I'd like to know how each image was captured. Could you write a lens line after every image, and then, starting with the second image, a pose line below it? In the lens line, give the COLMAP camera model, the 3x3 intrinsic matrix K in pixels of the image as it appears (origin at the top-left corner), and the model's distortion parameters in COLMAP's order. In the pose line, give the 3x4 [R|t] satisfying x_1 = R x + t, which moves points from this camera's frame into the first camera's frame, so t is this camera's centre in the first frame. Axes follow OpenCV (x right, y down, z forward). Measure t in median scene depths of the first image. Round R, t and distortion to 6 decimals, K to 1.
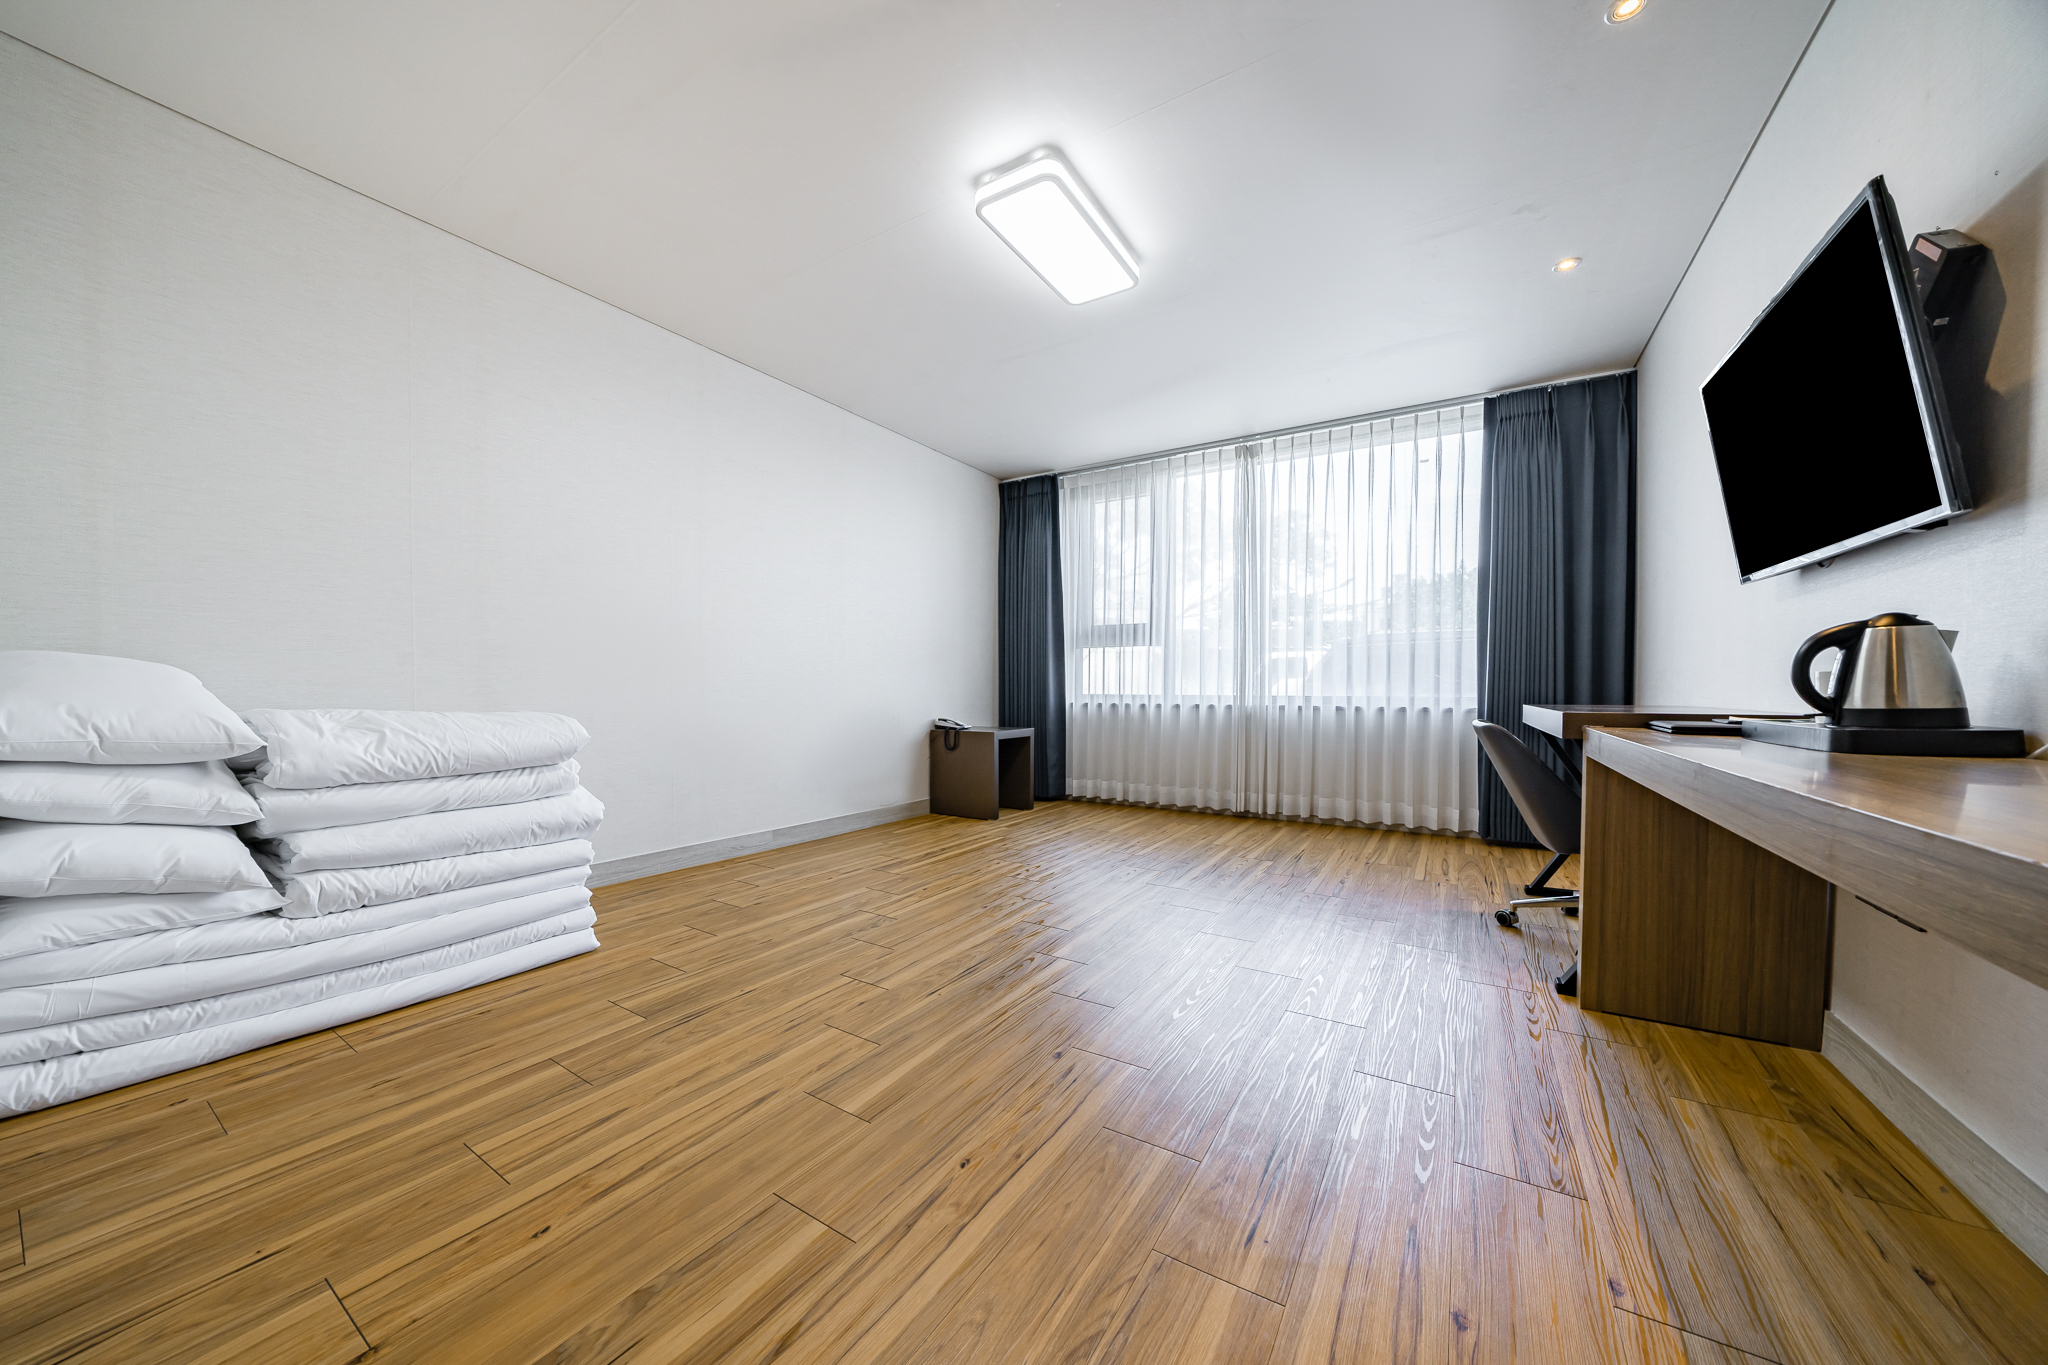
lens RADIAL K [[702.7, 0, 1009.9], [0, 702.7, 697.8], [0, 0, 1]] dist [-0.020075, 0.001551]
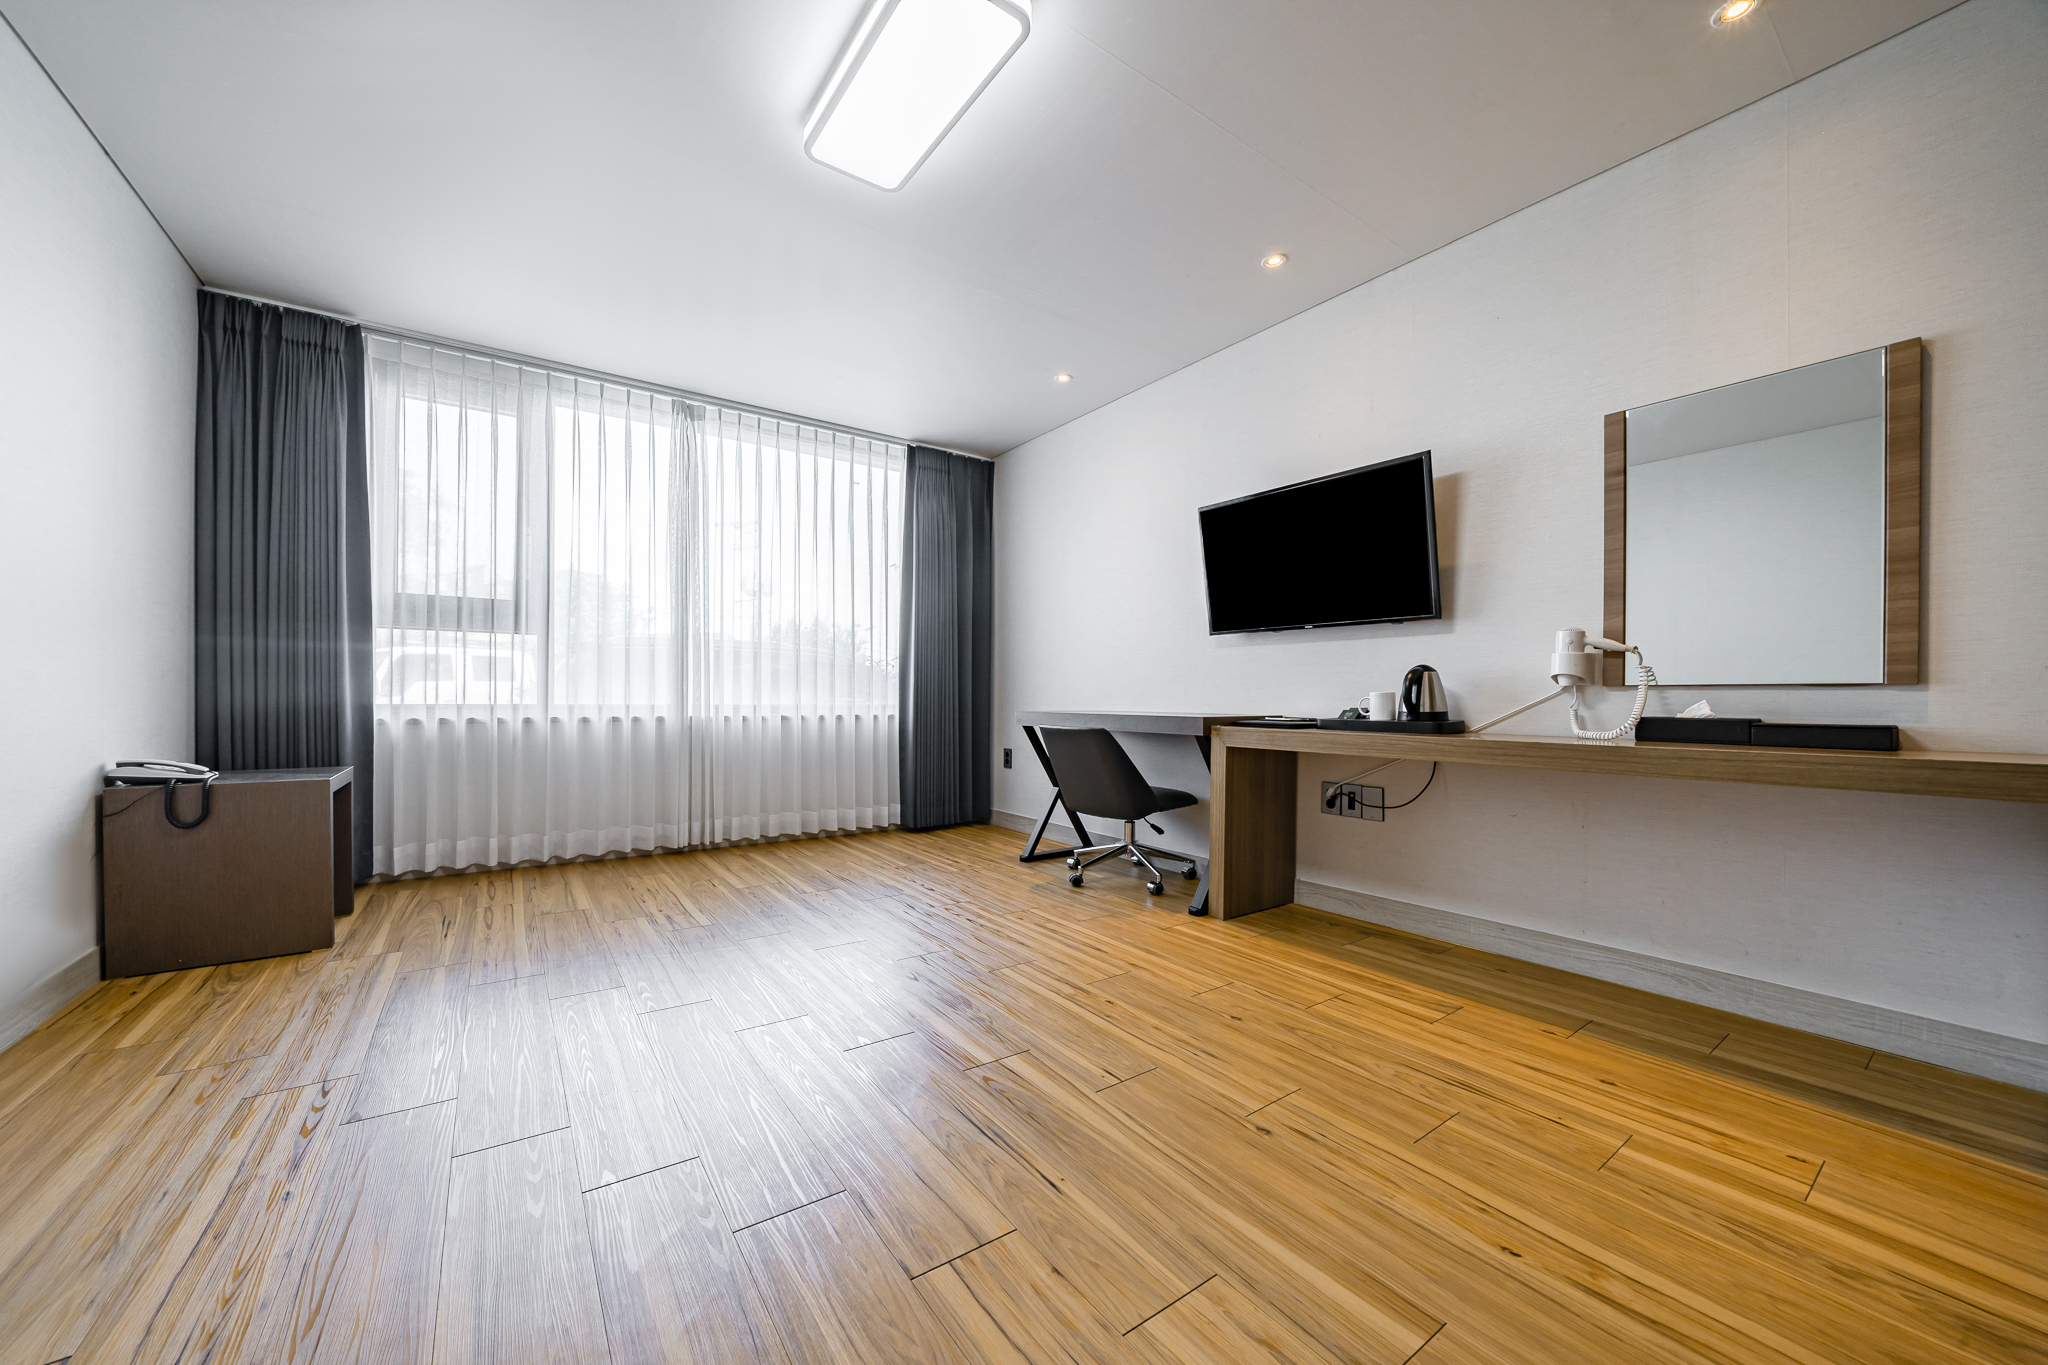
lens RADIAL K [[727.3, 0, 993.1], [0, 727.3, 702.1], [0, 0, 1]] dist [-0.015226, 0.000268]
pose [[0.406240, -0.005010, 0.913753, -0.338153], [0.006465, 0.999976, 0.002608, -0.007628], [-0.913744, 0.004848, 0.406262, 0.364322]]
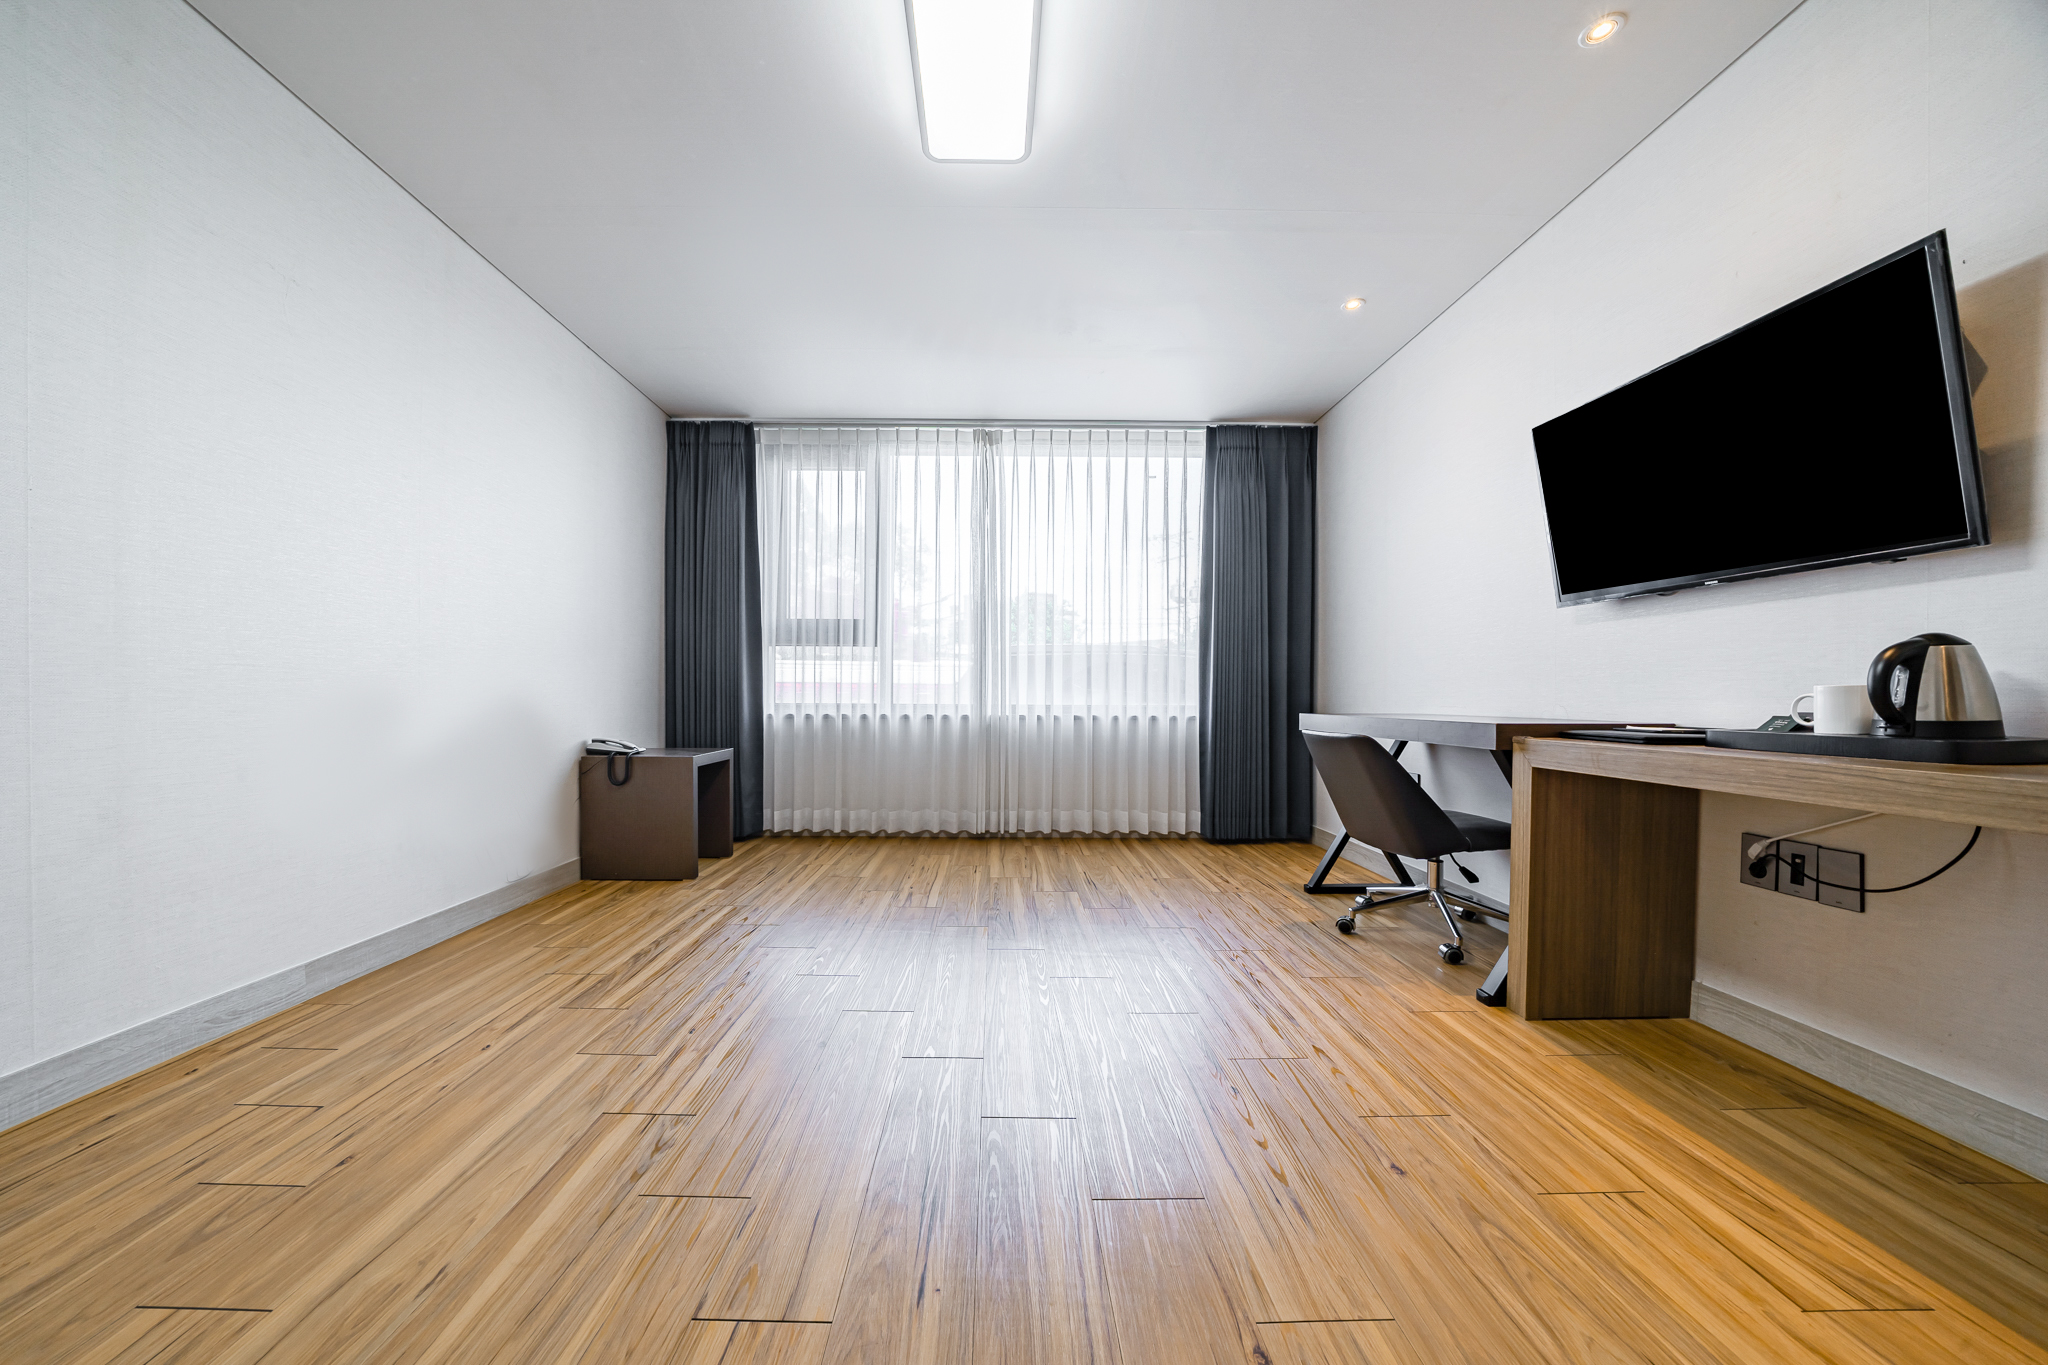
lens RADIAL K [[702.7, 0, 1000.8], [0, 702.7, 701.7], [0, 0, 1]] dist [-0.020075, 0.001551]
pose [[0.842527, -0.001137, 0.538653, -0.155964], [0.003495, 0.999988, -0.003356, -0.004500], [-0.538643, 0.004710, 0.842521, 0.250040]]
